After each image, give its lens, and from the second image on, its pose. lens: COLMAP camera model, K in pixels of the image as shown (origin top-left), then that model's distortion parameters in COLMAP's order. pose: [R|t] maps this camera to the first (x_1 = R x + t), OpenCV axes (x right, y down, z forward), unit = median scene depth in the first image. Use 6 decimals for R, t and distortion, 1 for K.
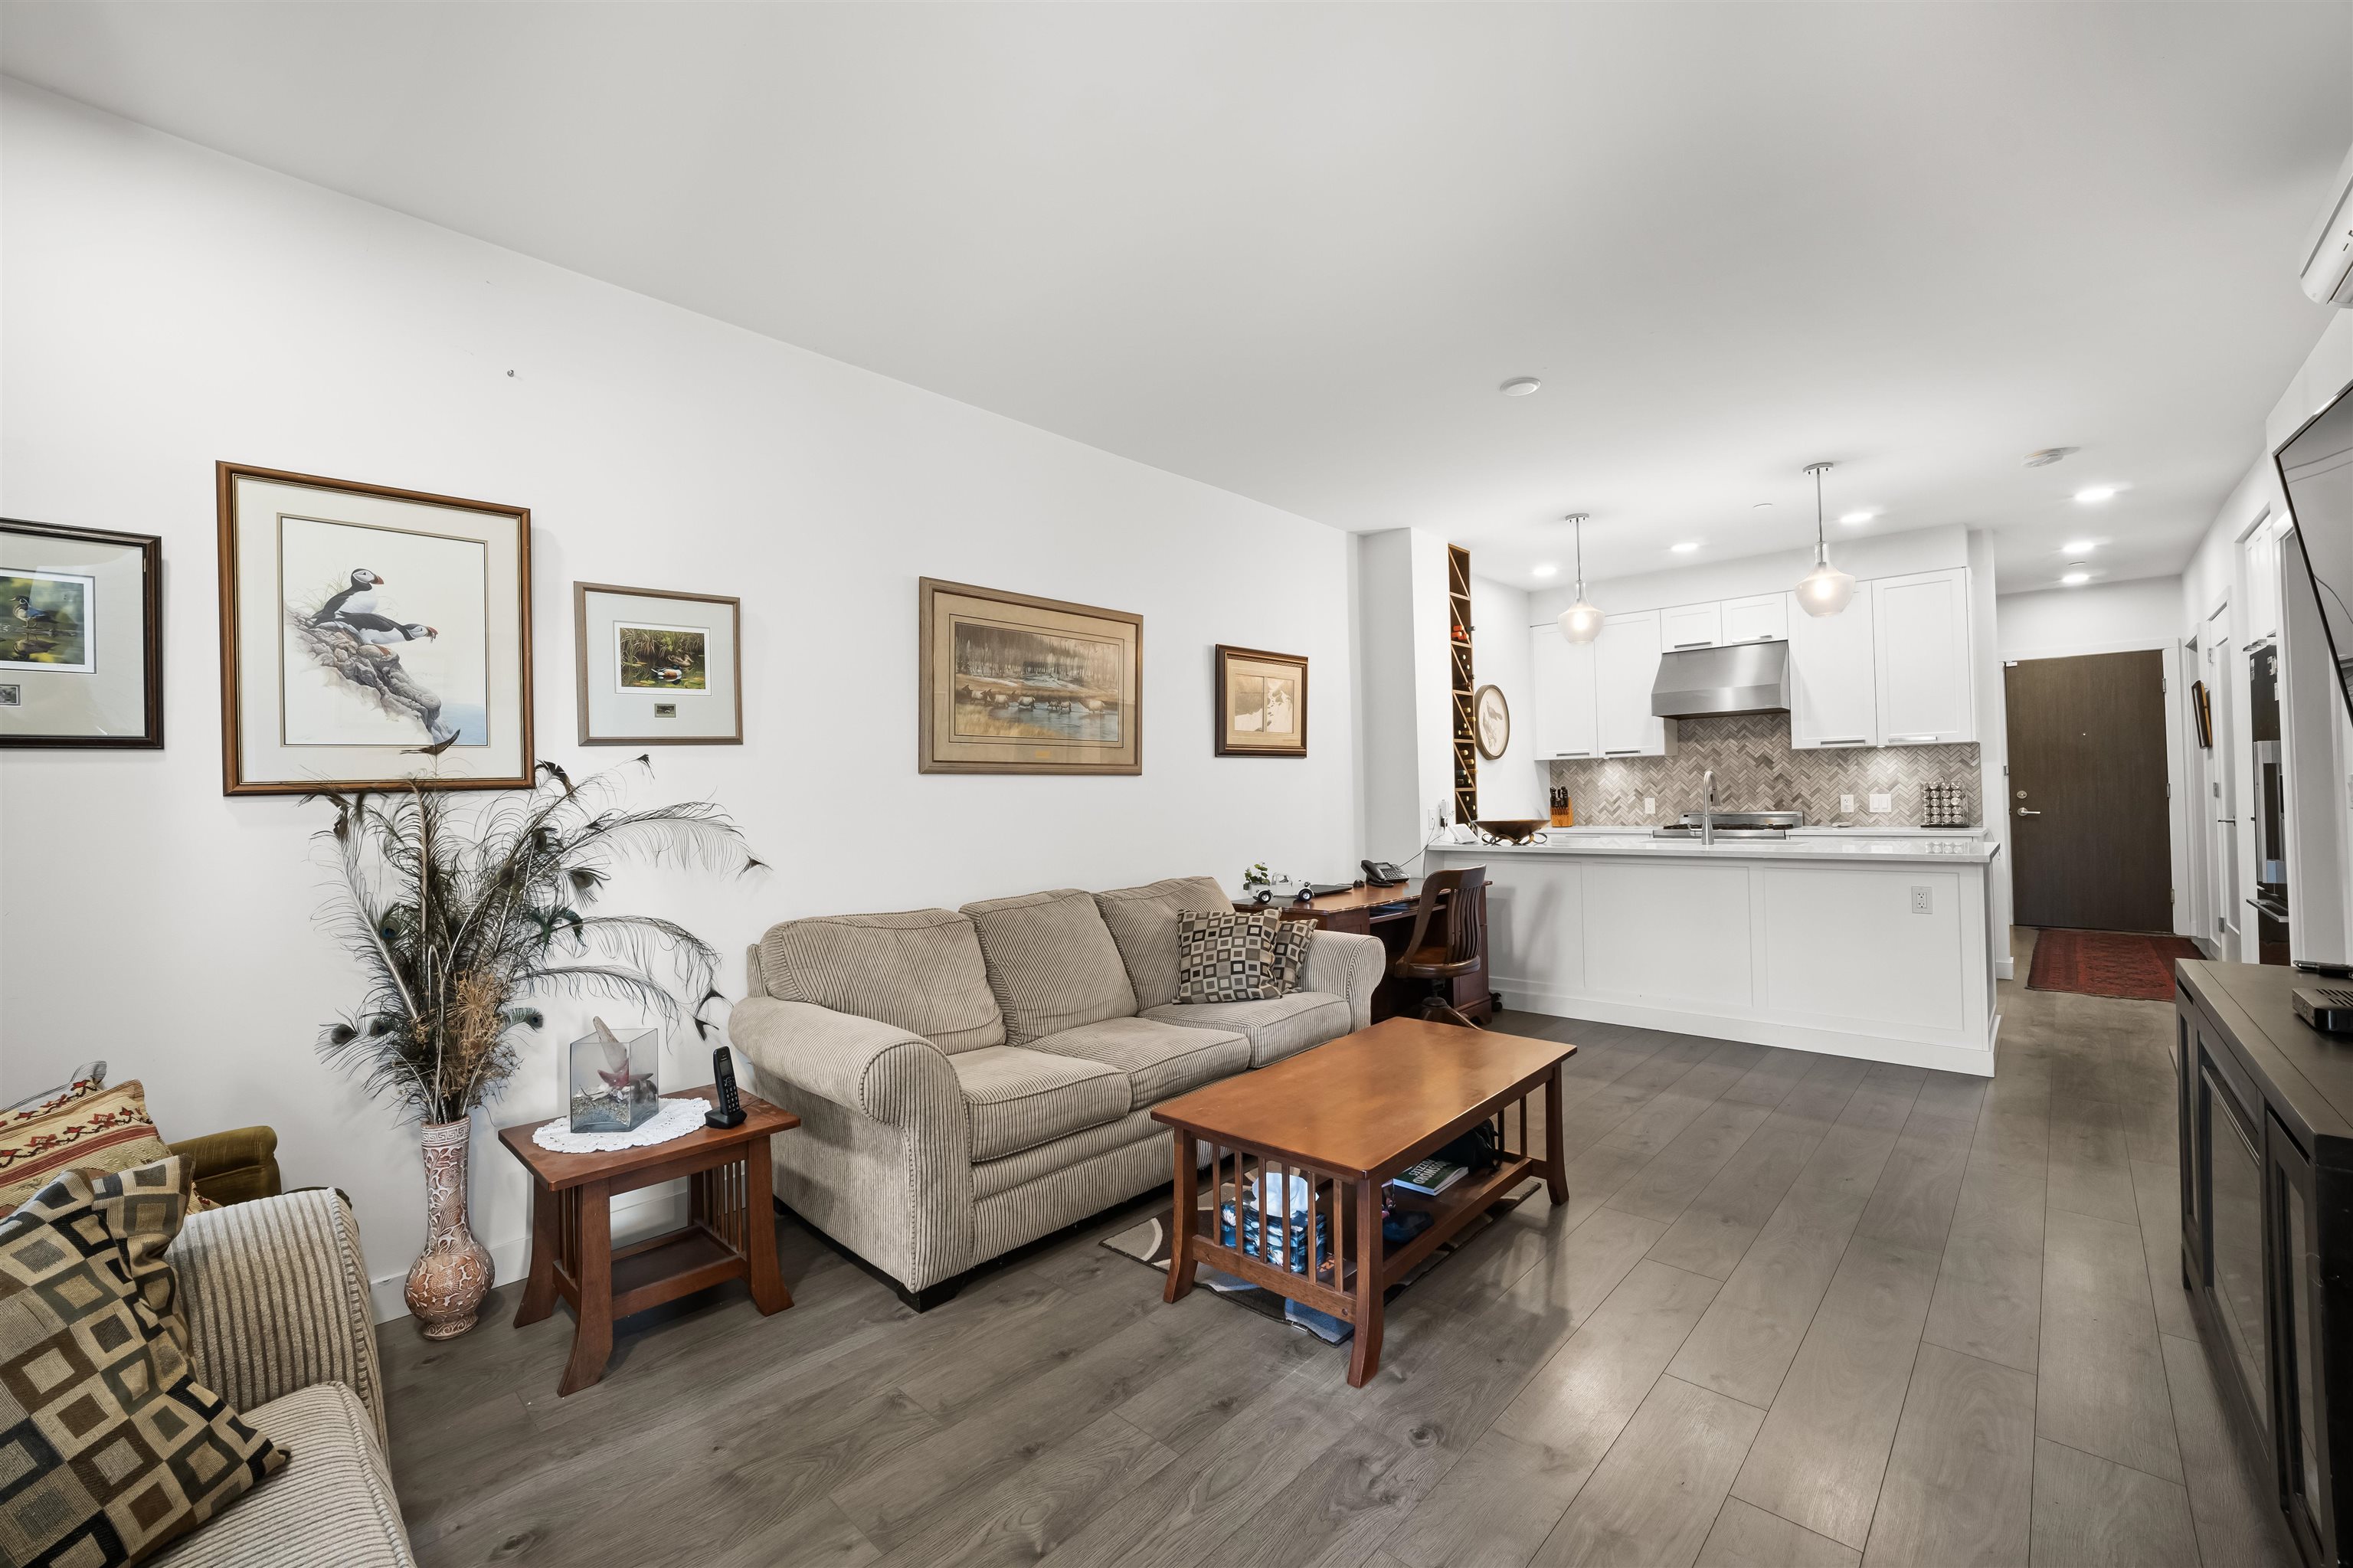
lens RADIAL K [[941.0, 0, 1176.7], [0, 941.0, 771.7], [0, 0, 1]] dist [-0.023260, 0.004957]
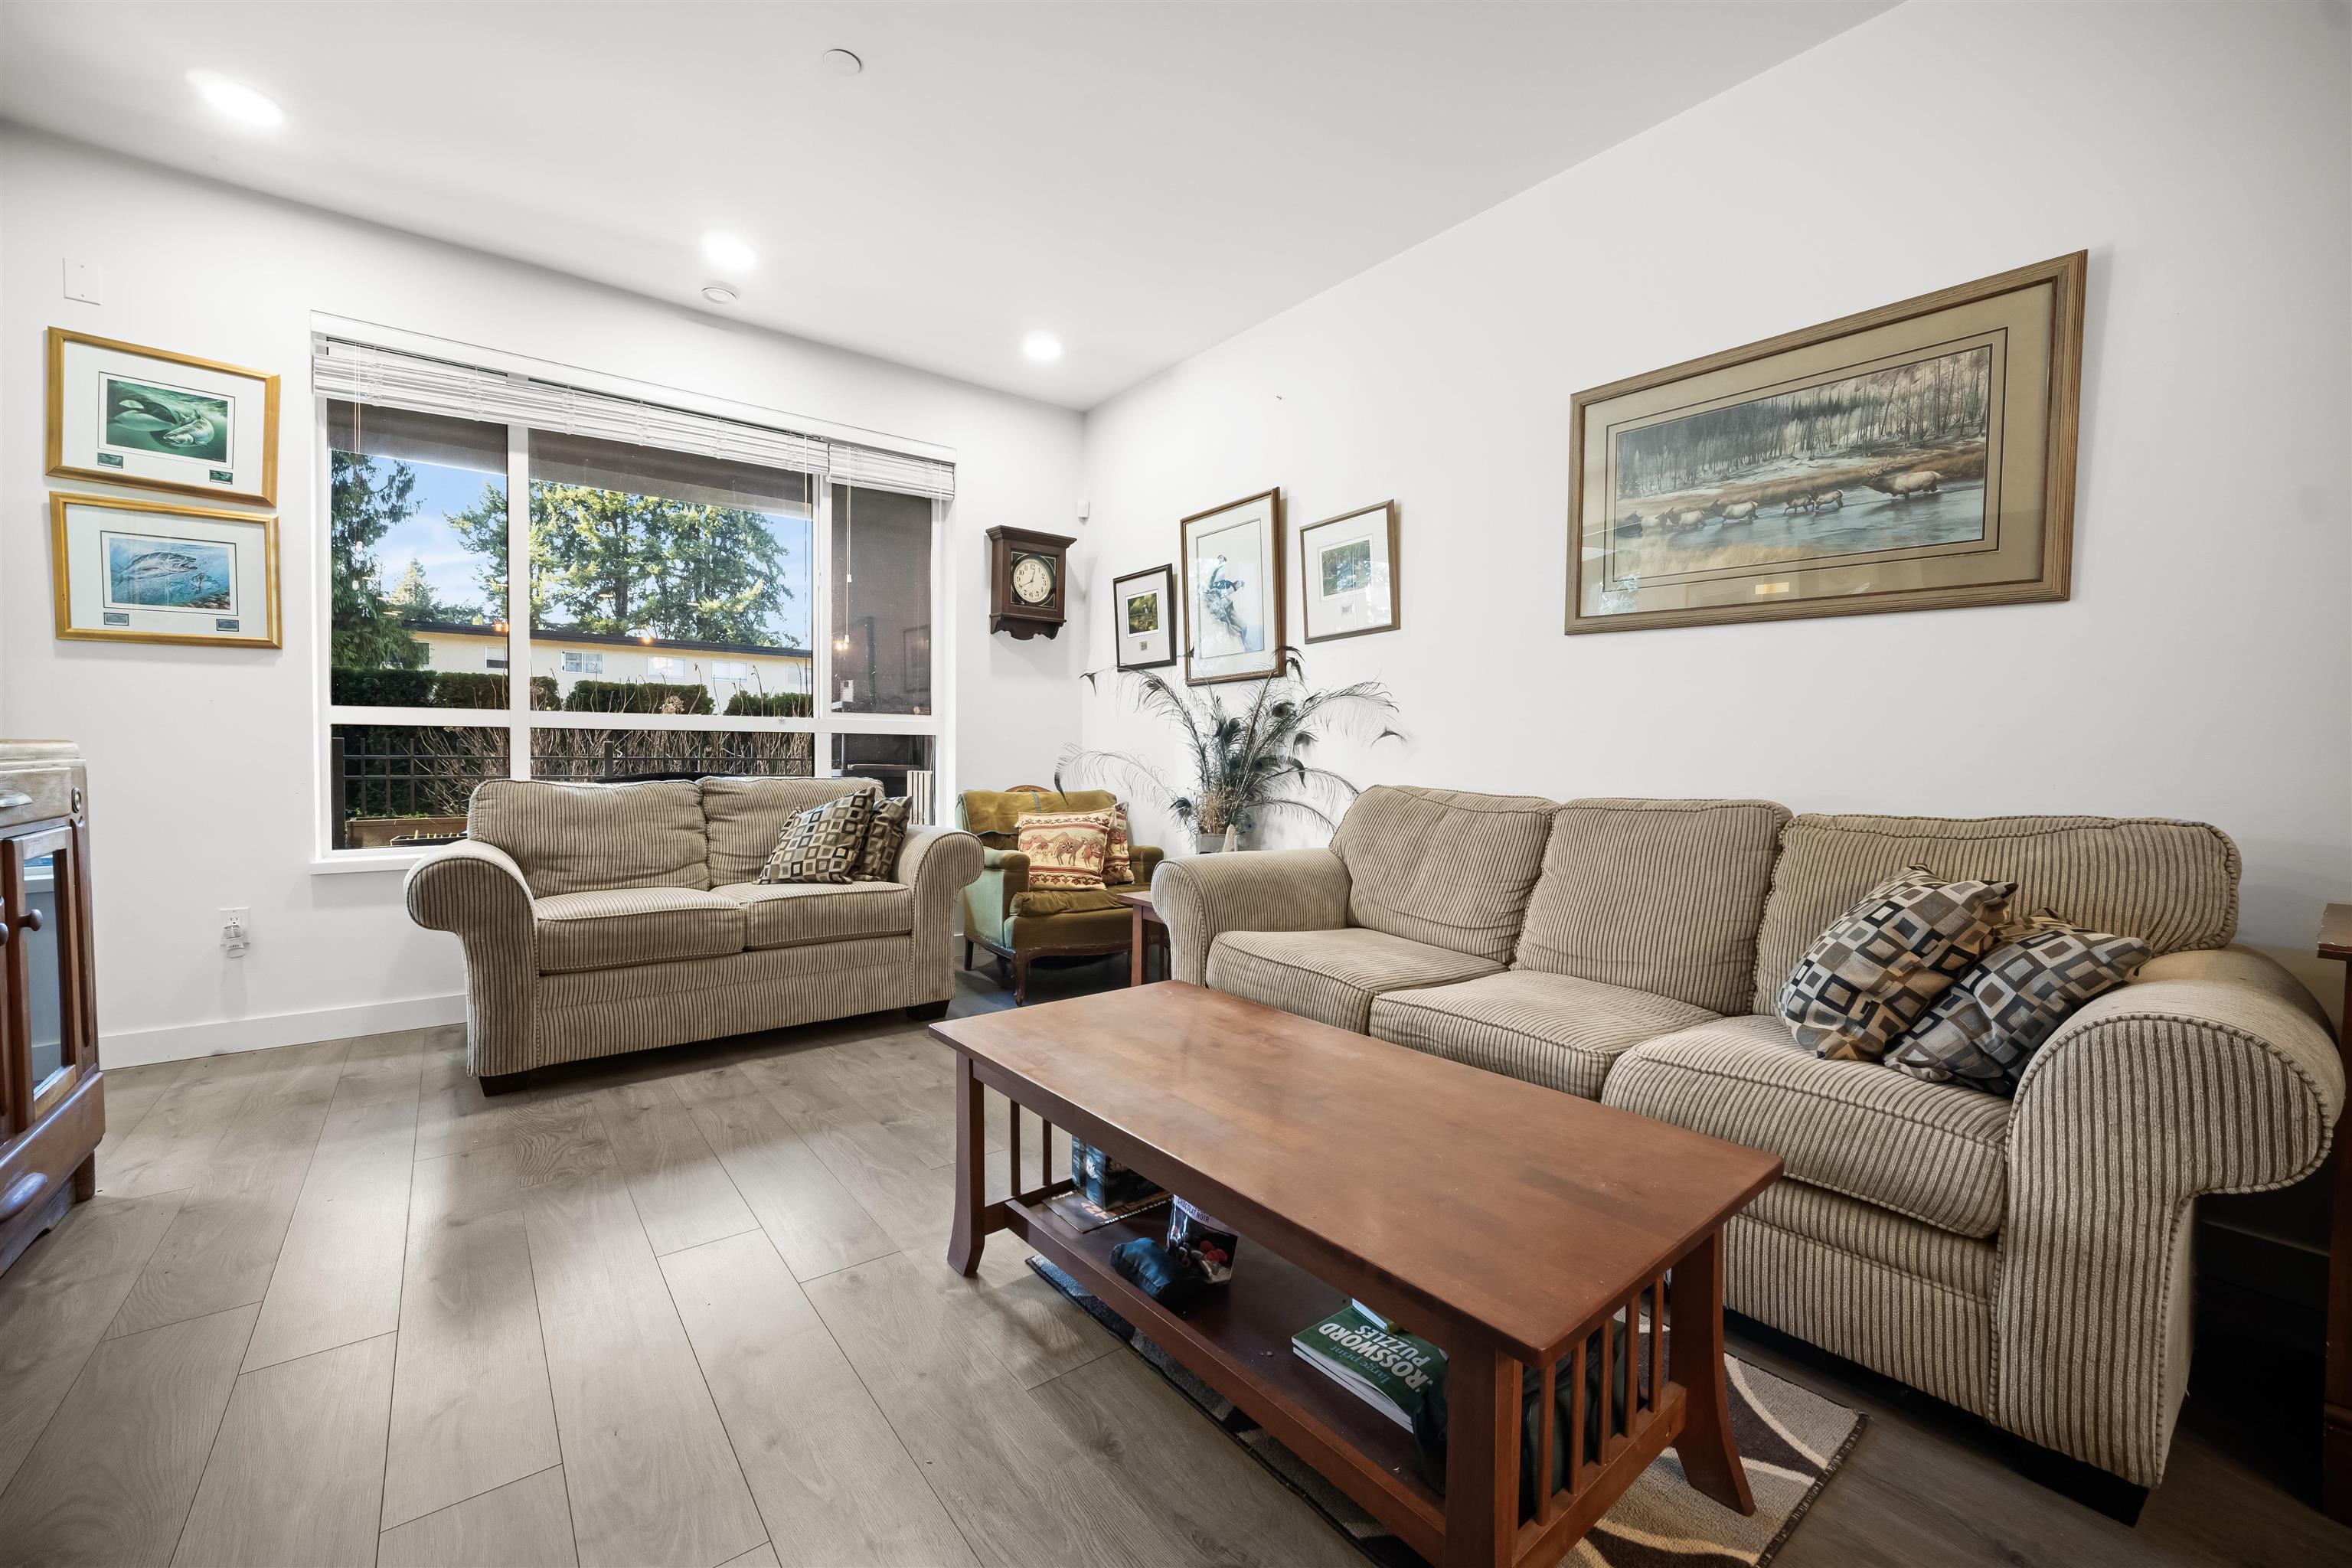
lens RADIAL K [[940.6, 0, 1168.2], [0, 940.6, 774.9], [0, 0, 1]] dist [-0.023260, 0.004957]
pose [[-0.155447, 0.044884, -0.986824, 0.790615], [0.023991, 0.998844, 0.041651, 0.104497], [0.987553, -0.017201, -0.156344, 1.019462]]
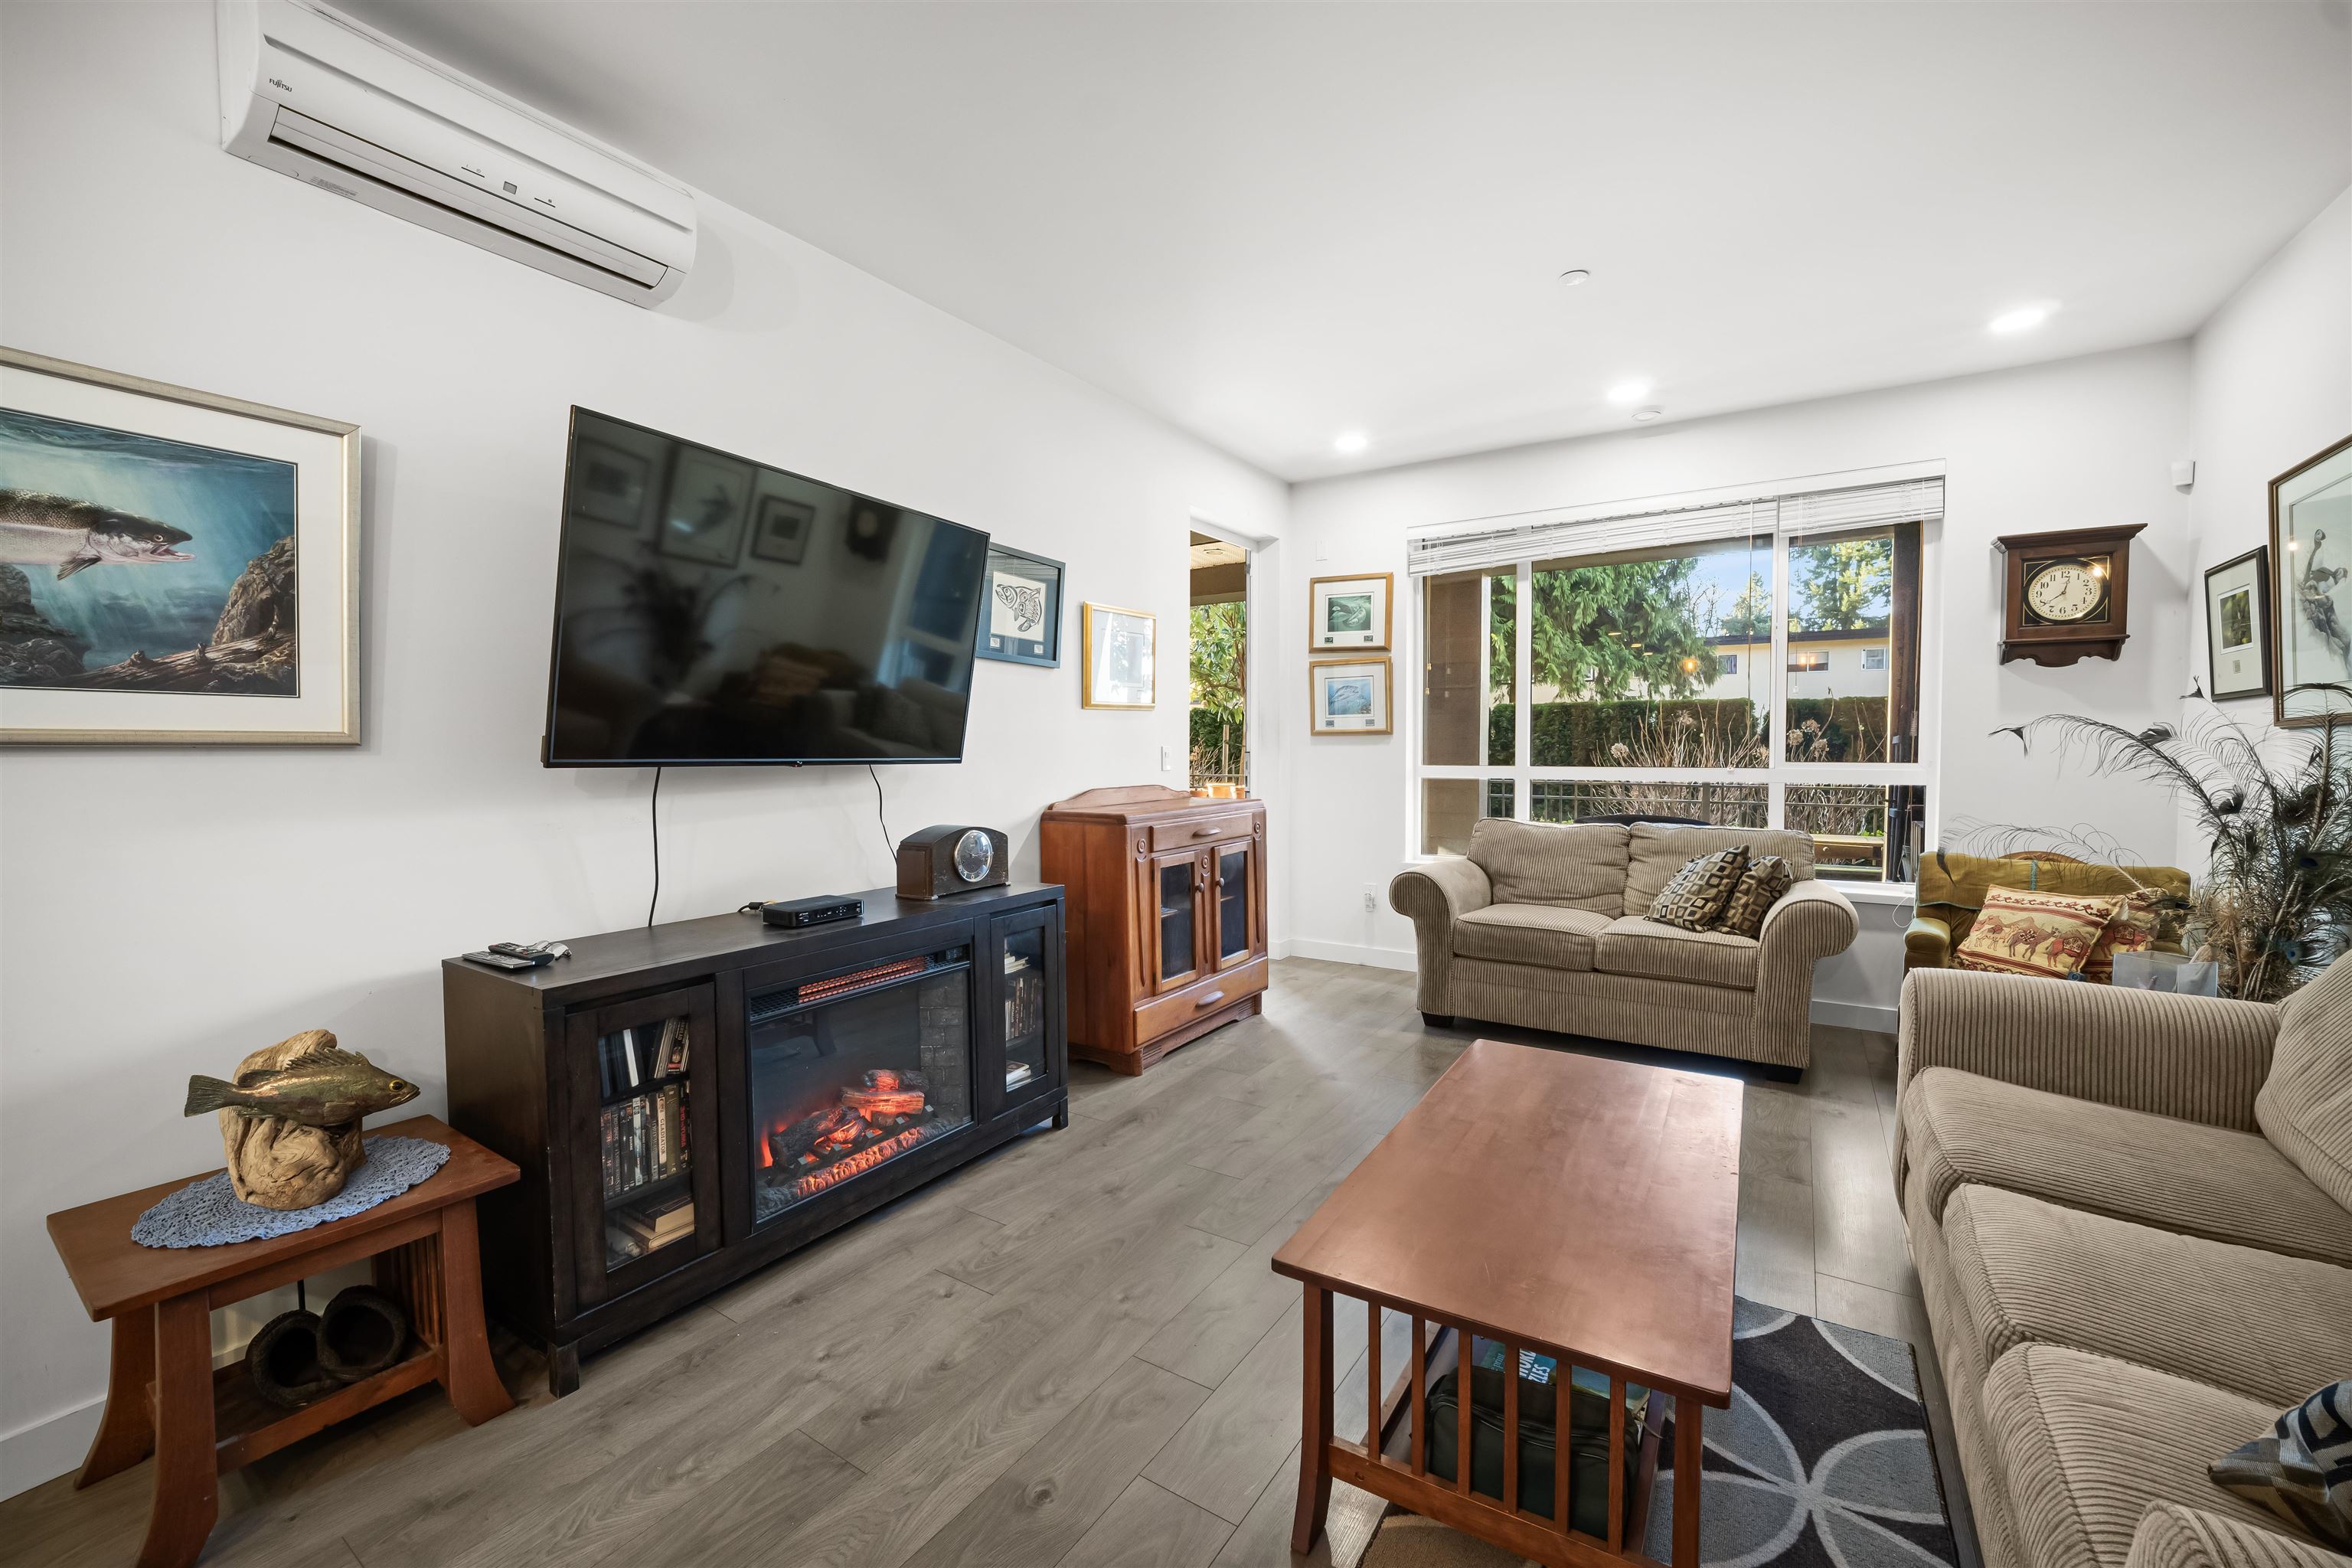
lens RADIAL K [[940.6, 0, 1173.2], [0, 940.6, 775.7], [0, 0, 1]] dist [-0.023260, 0.004957]
pose [[-0.984724, 0.032476, -0.171067, 0.613022], [0.031568, 0.999469, 0.008026, 0.025248], [0.171237, 0.002503, -0.985227, 1.625046]]
